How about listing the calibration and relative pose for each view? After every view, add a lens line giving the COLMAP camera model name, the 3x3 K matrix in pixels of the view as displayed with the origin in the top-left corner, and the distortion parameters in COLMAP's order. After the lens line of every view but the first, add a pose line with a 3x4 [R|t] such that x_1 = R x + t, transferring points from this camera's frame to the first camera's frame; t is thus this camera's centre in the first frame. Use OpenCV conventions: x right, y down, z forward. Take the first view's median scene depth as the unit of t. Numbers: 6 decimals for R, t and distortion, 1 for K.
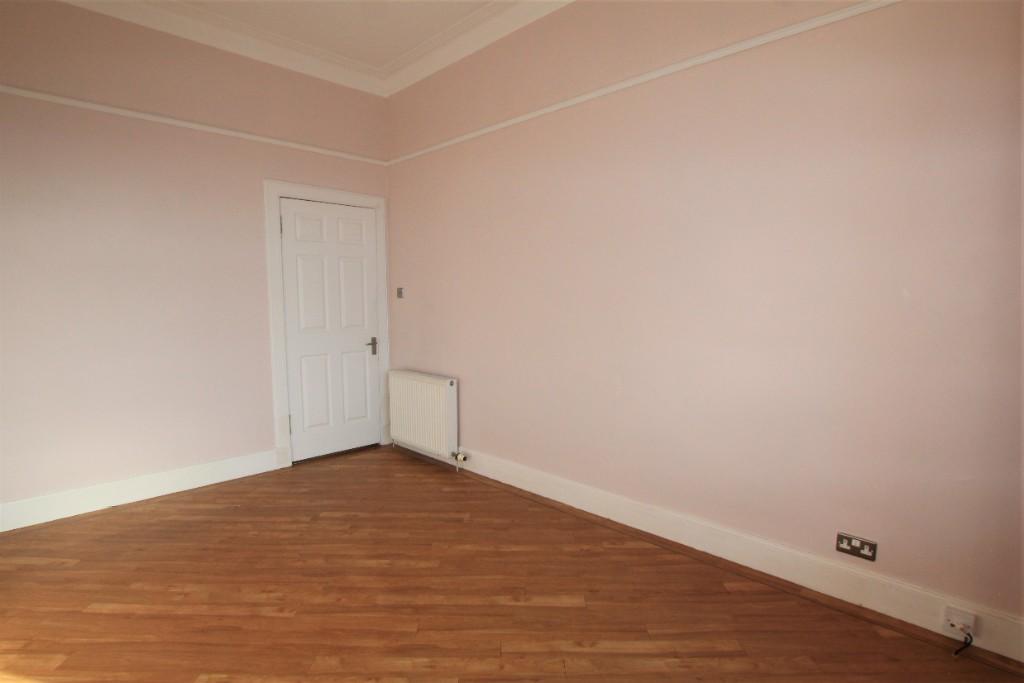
lens RADIAL K [[499.5, 0, 512.0], [0, 499.5, 341.5], [0, 0, 1]] dist [-0.000558, -0.000087]
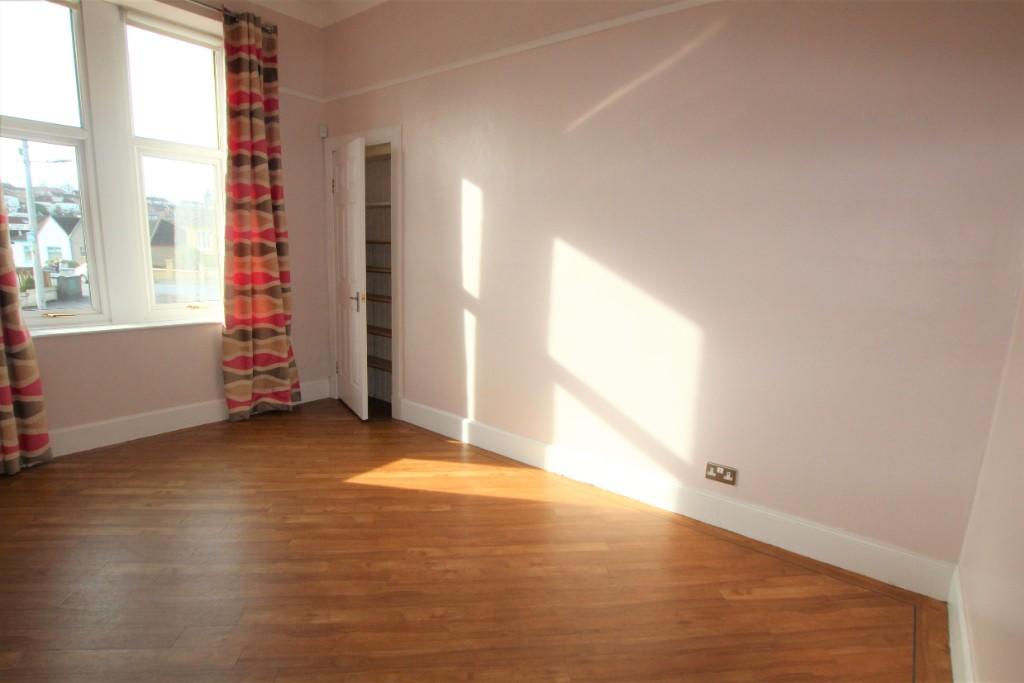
lens RADIAL K [[499.5, 0, 512.0], [0, 499.5, 341.5], [0, 0, 1]] dist [-0.000558, -0.000087]
pose [[-0.994444, 0.003603, -0.105205, -0.508112], [-0.025246, 0.962081, 0.271592, -0.165820], [0.102194, 0.272739, -0.956645, 1.785441]]
